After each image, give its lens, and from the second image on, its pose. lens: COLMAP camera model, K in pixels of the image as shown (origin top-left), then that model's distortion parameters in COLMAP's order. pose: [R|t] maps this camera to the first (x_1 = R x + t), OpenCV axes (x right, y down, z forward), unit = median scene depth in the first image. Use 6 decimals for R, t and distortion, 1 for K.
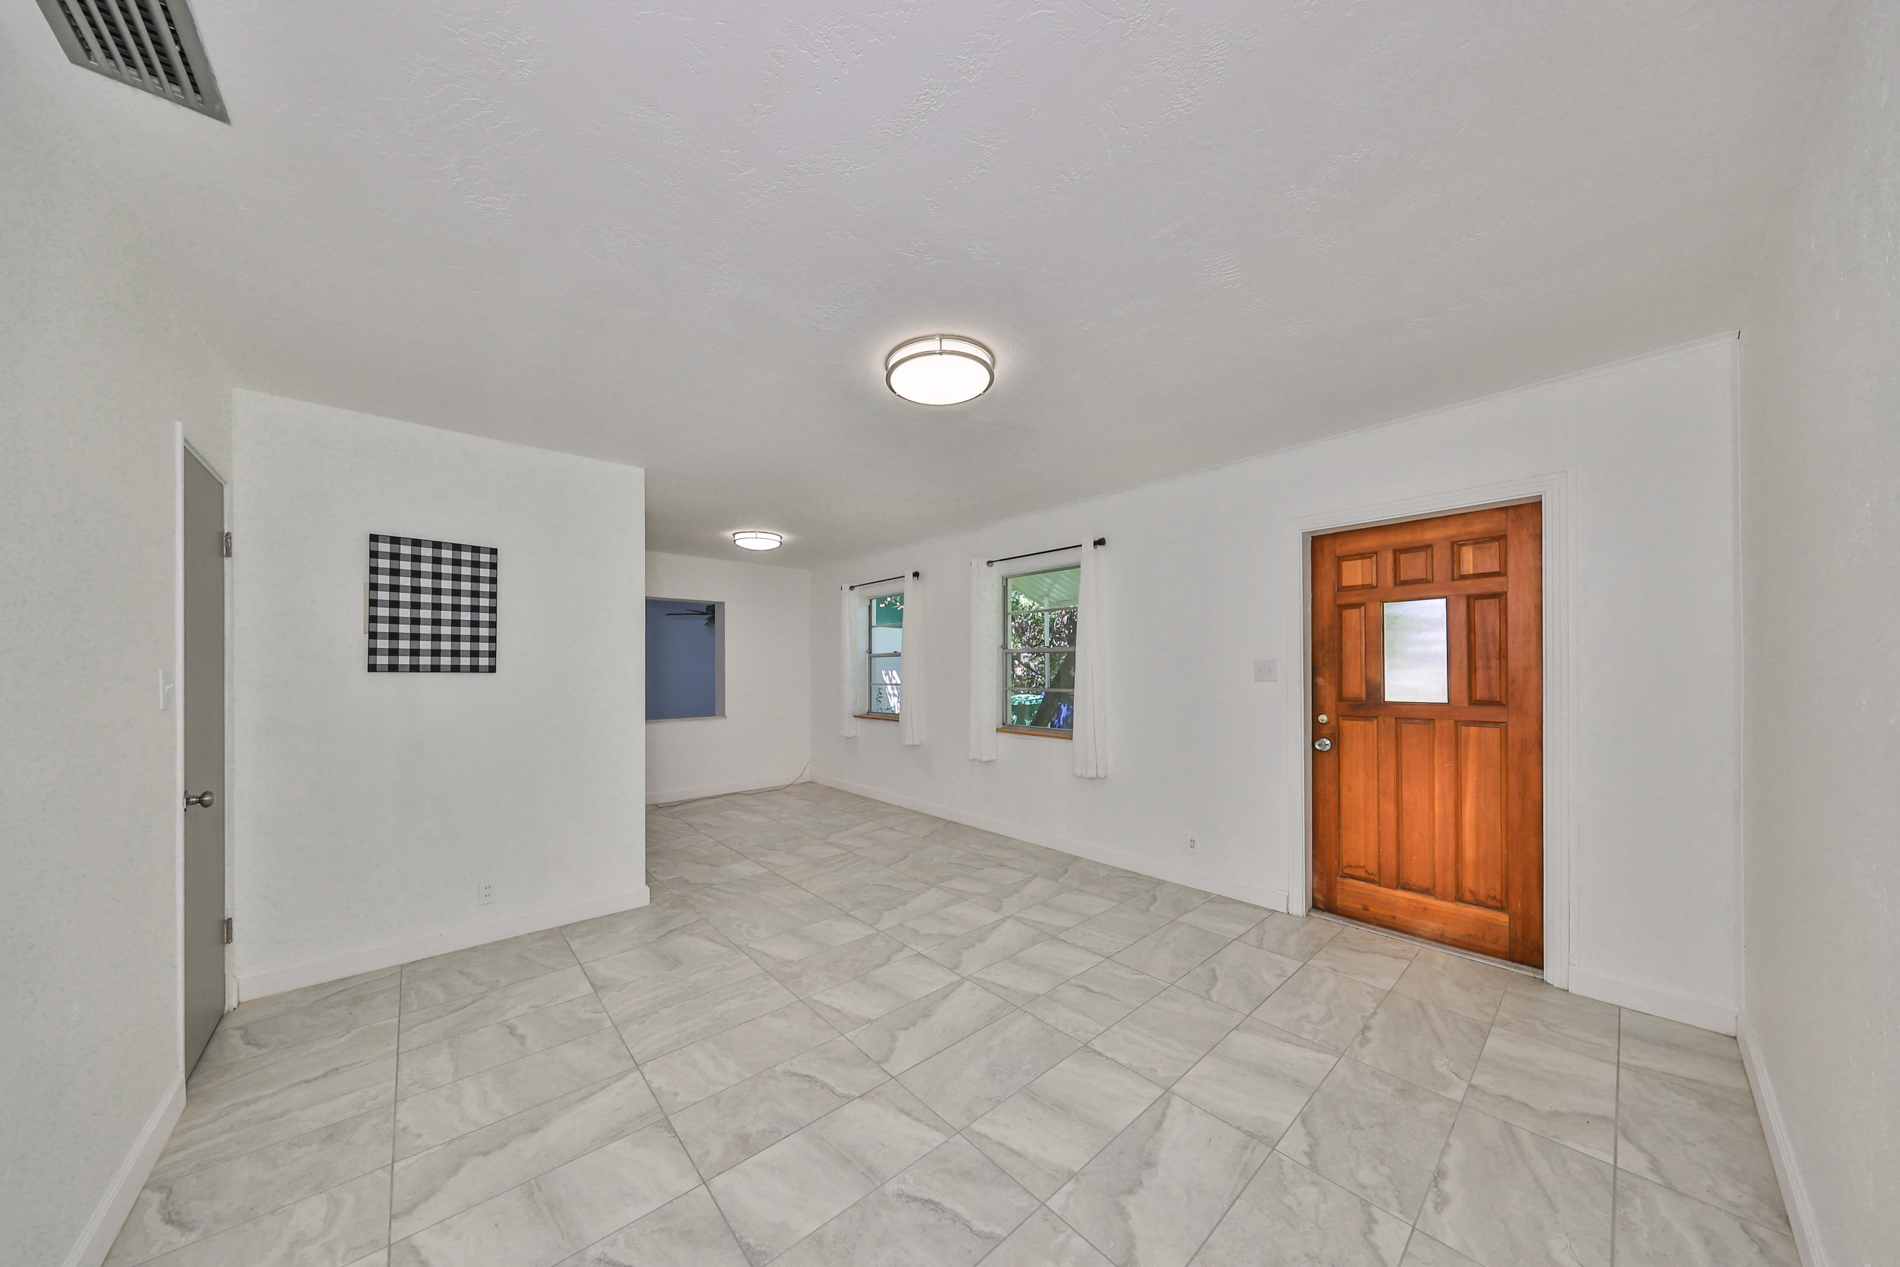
lens RADIAL K [[601.3, 0, 950.7], [0, 601.3, 671.5], [0, 0, 1]] dist [-0.000107, 0.000207]
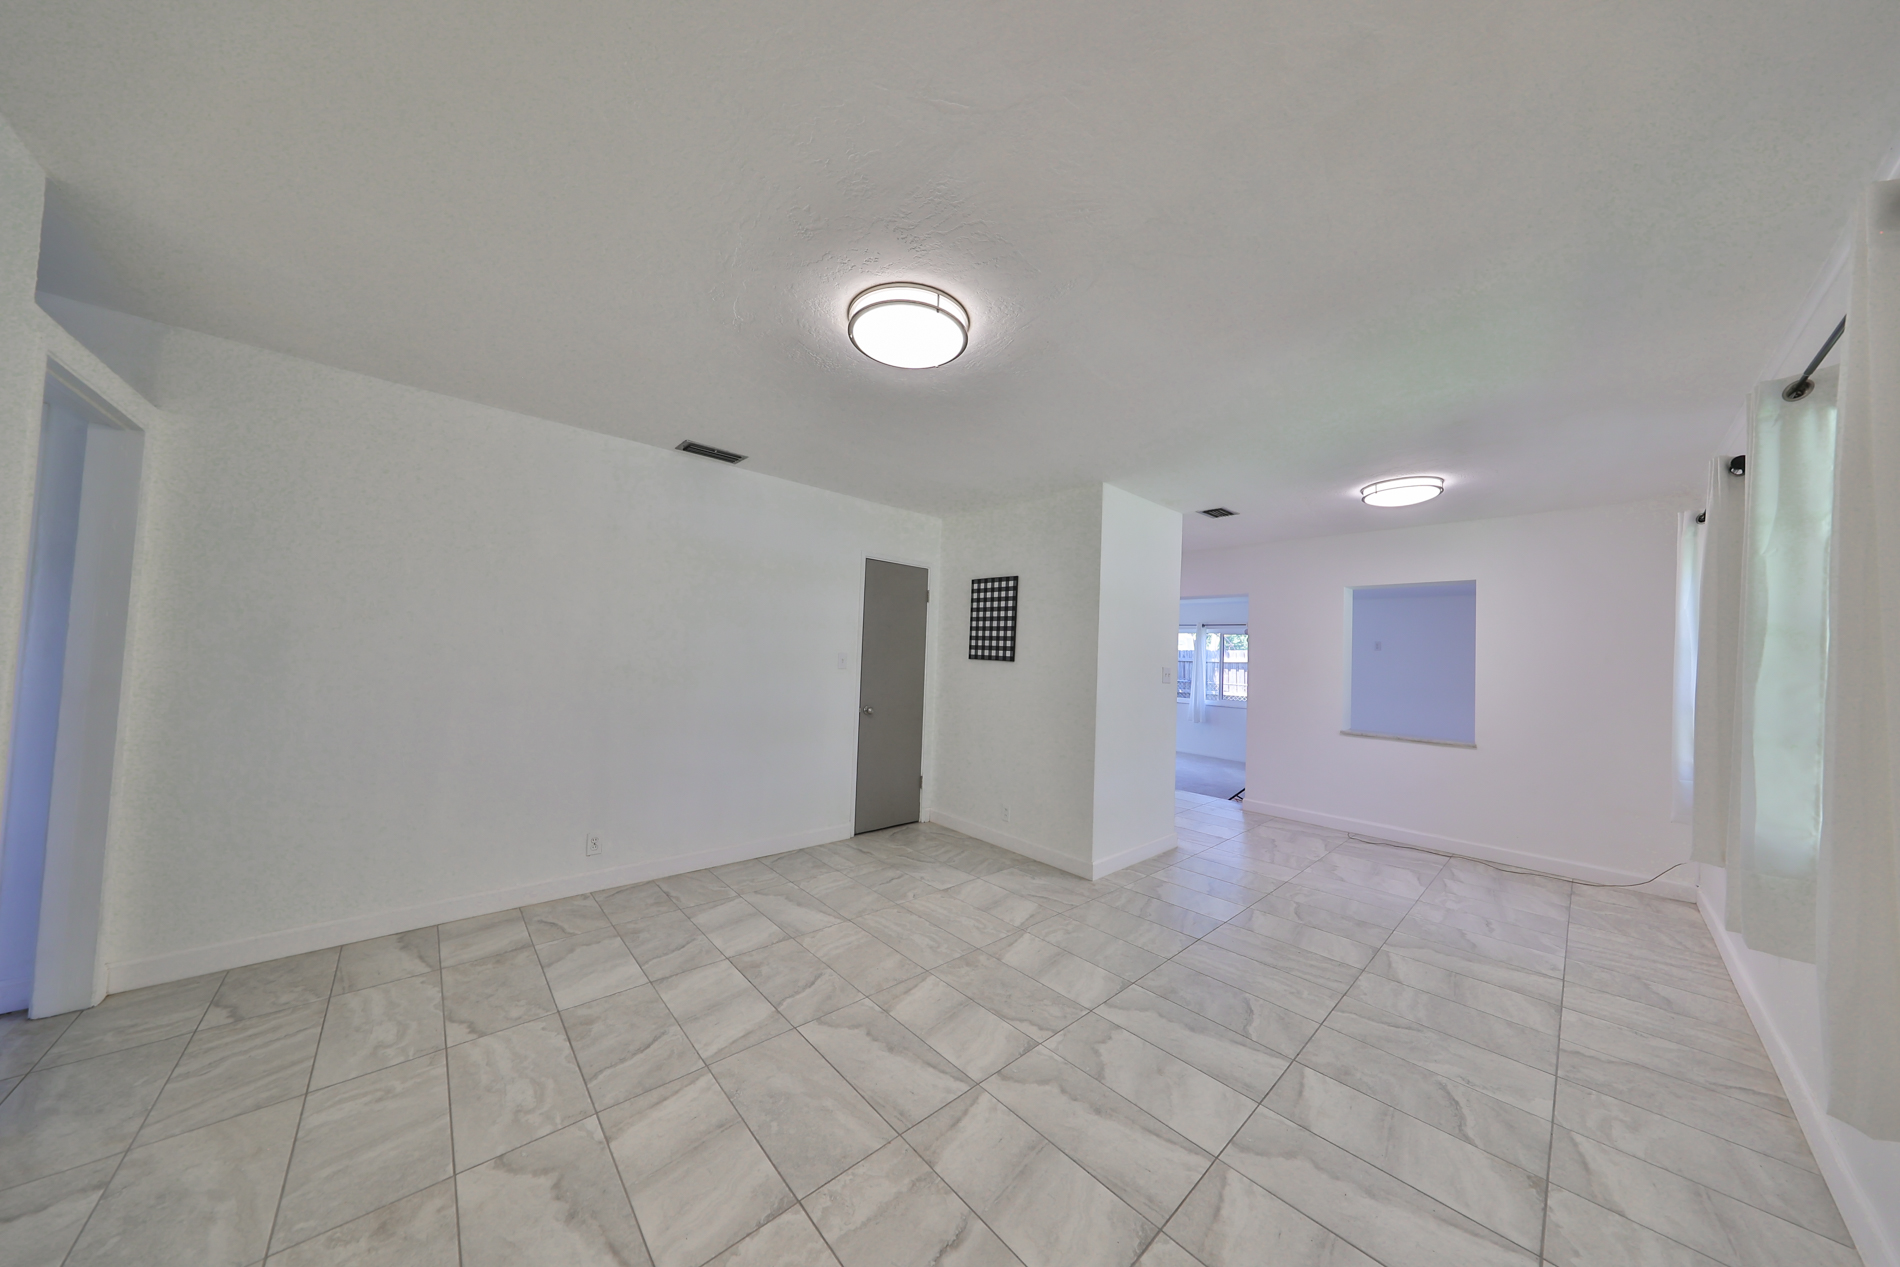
lens RADIAL K [[591.1, 0, 938.3], [0, 591.1, 636.9], [0, 0, 1]] dist [0.001517, 0.000292]
pose [[-0.000603, -0.029726, -0.999558, 0.729764], [-0.040170, 0.998752, -0.029678, -0.008729], [0.999193, 0.040134, -0.001796, 0.901256]]
